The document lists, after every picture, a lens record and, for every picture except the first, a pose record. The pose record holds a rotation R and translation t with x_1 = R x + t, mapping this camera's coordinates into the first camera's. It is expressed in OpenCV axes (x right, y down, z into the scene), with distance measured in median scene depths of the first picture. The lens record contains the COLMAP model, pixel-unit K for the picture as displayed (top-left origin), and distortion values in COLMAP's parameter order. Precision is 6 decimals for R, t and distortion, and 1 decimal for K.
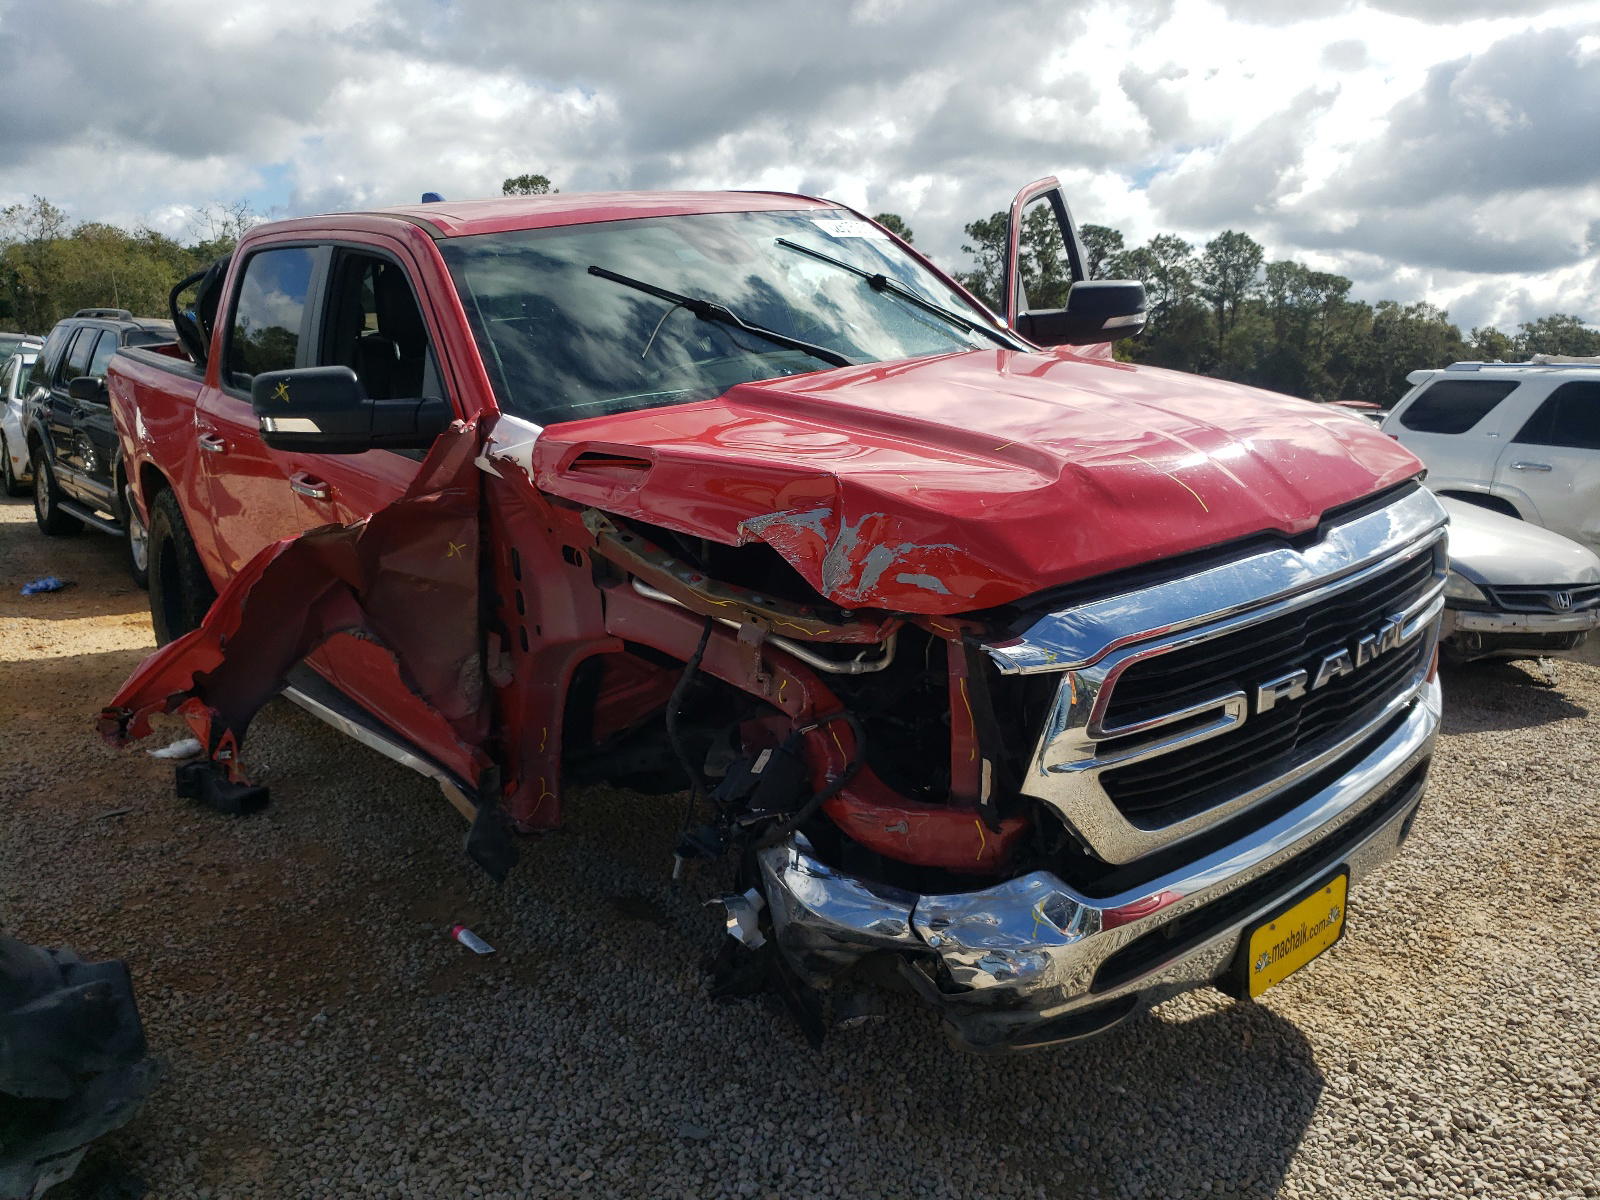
lens RADIAL K [[1227.4, 0, 800.1], [0, 1227.4, 636.9], [0, 0, 1]] dist [0.009531, 0.008116]
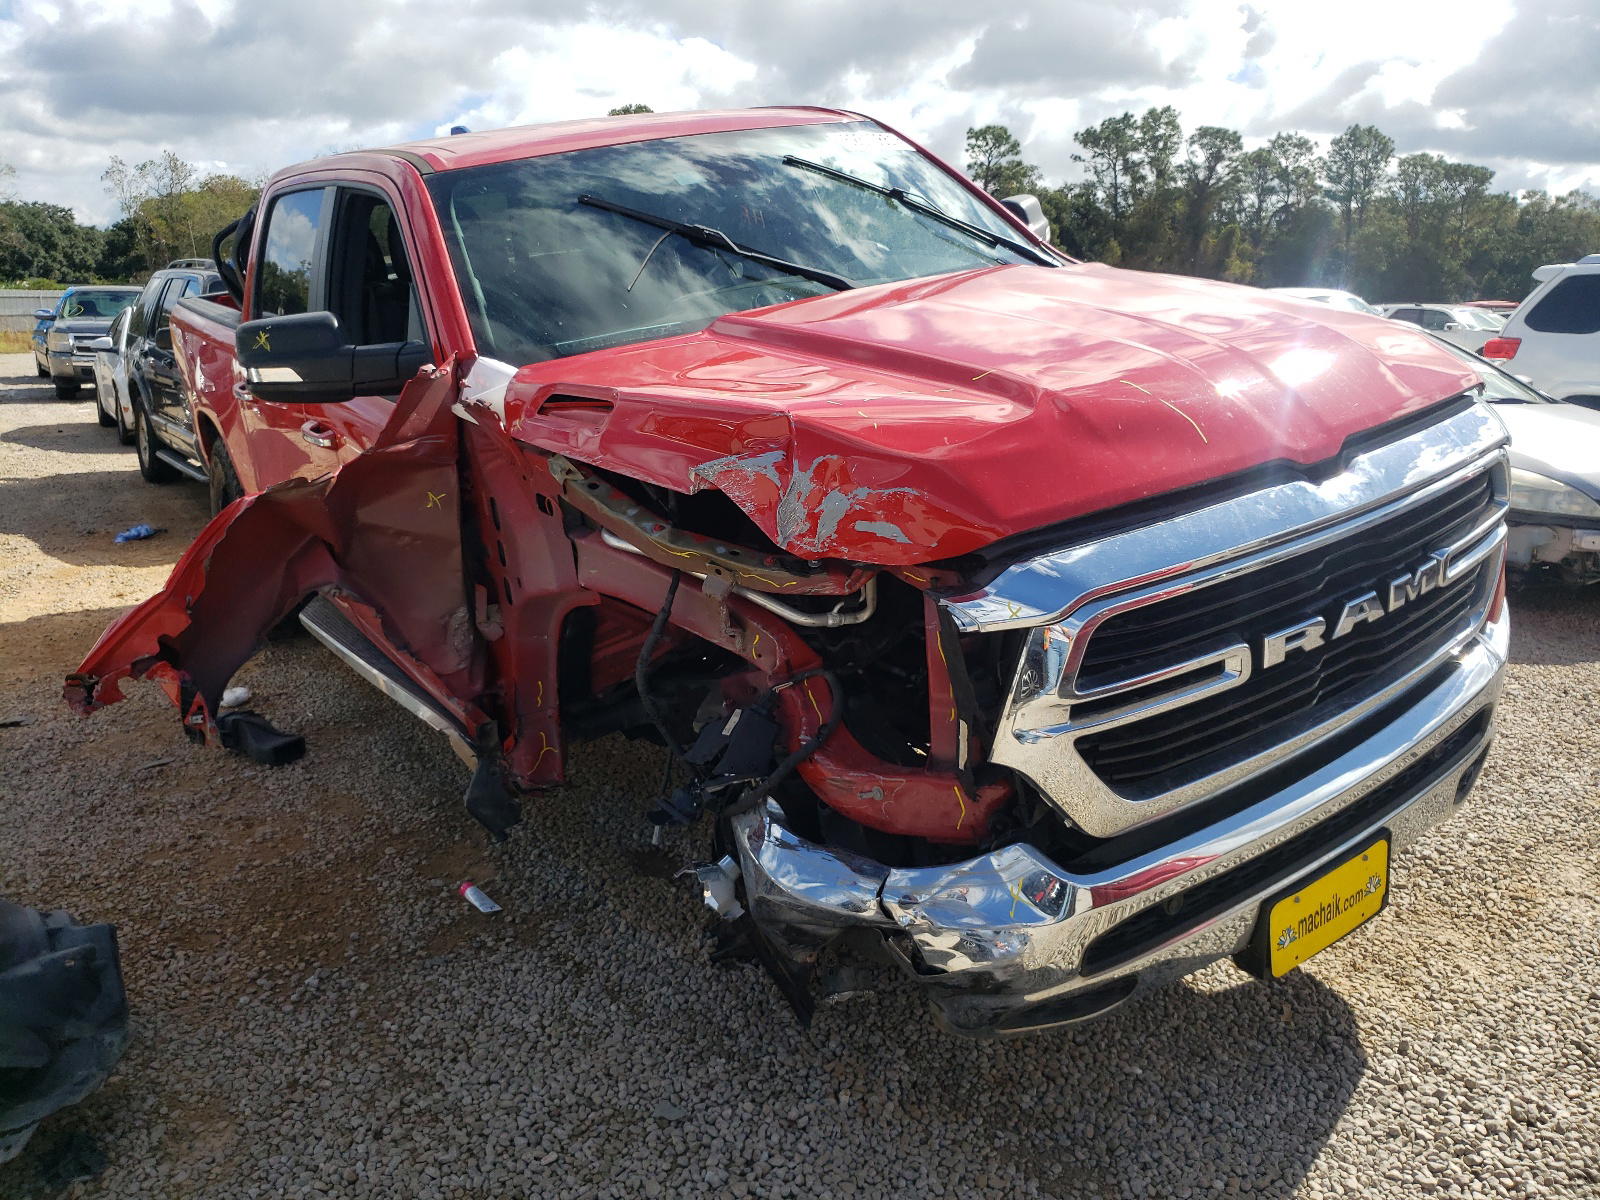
lens RADIAL K [[1233.3, 0, 800.0], [0, 1233.3, 600.0], [0, 0, 1]] dist [0.011858, 0.009208]
pose [[0.995966, -0.016849, -0.088130, 0.098961], [0.019441, 0.999401, 0.028642, -0.016515], [0.087595, -0.030240, 0.995697, 0.066385]]
